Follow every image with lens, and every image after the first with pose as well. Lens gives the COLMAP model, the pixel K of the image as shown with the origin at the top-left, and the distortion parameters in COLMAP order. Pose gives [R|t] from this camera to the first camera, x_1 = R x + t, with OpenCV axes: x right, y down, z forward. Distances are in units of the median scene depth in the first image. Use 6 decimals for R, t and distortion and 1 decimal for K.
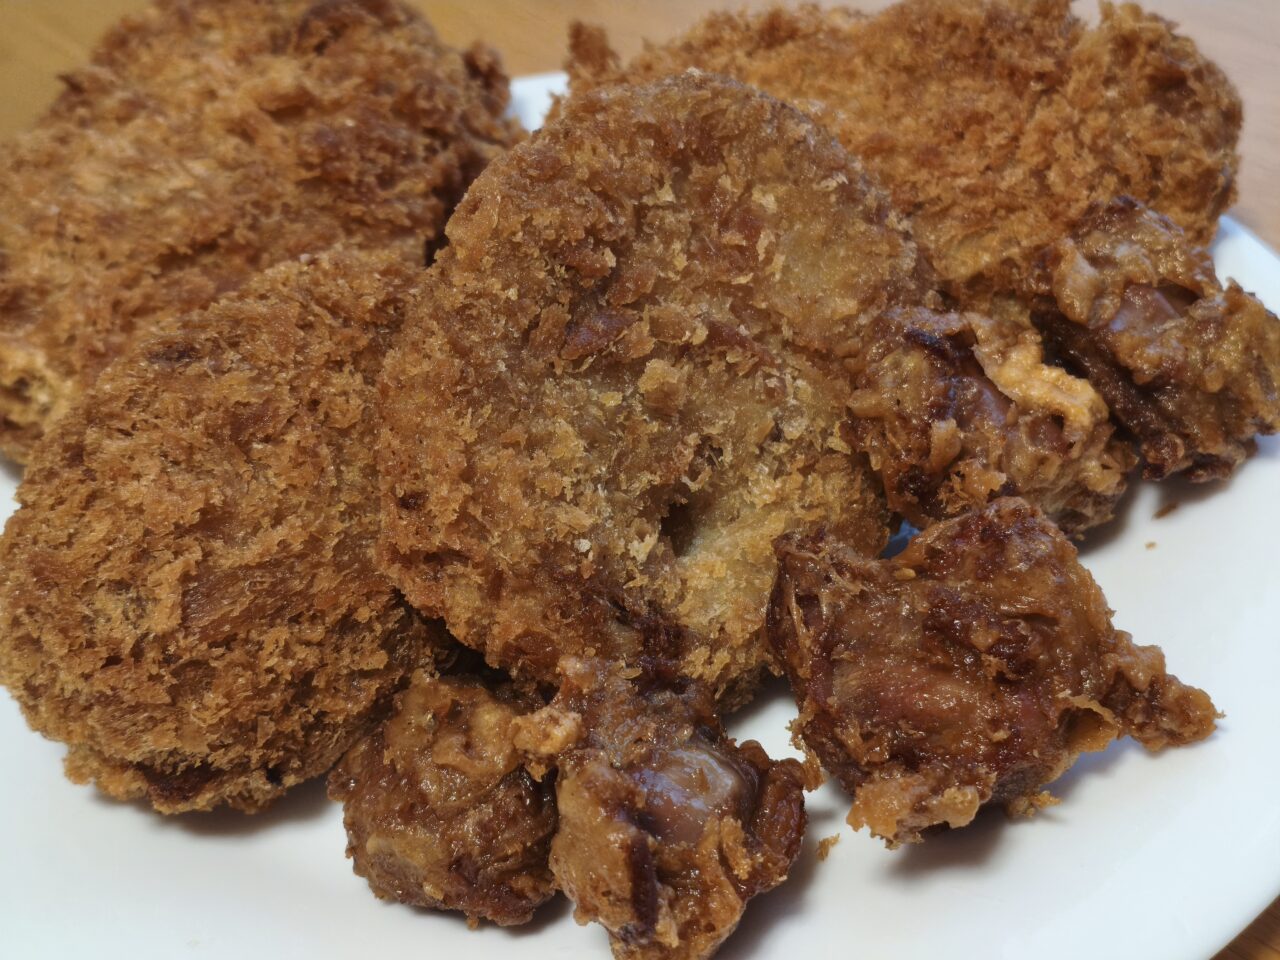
lens RADIAL K [[2002.2, 0, 640.0], [0, 2002.2, 480.0], [0, 0, 1]] dist [0.057291, 0.141923]
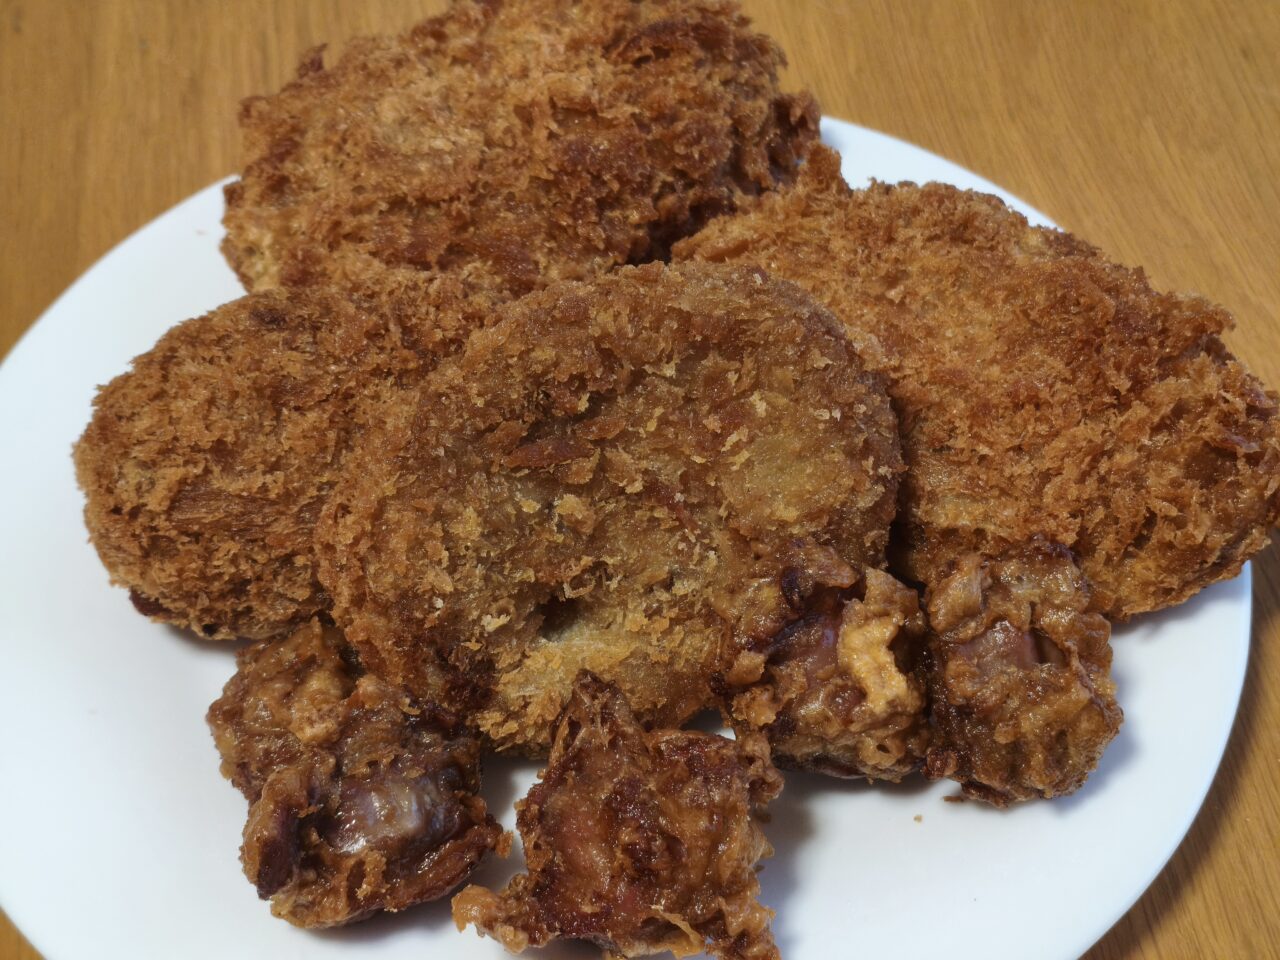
lens RADIAL K [[2002.2, 0, 640.0], [0, 2002.2, 480.0], [0, 0, 1]] dist [0.057291, 0.141923]
pose [[0.822276, 0.482034, -0.302498, 0.409974], [-0.414226, 0.871446, 0.262674, -0.408522], [0.390228, -0.090688, 0.916241, -0.119304]]
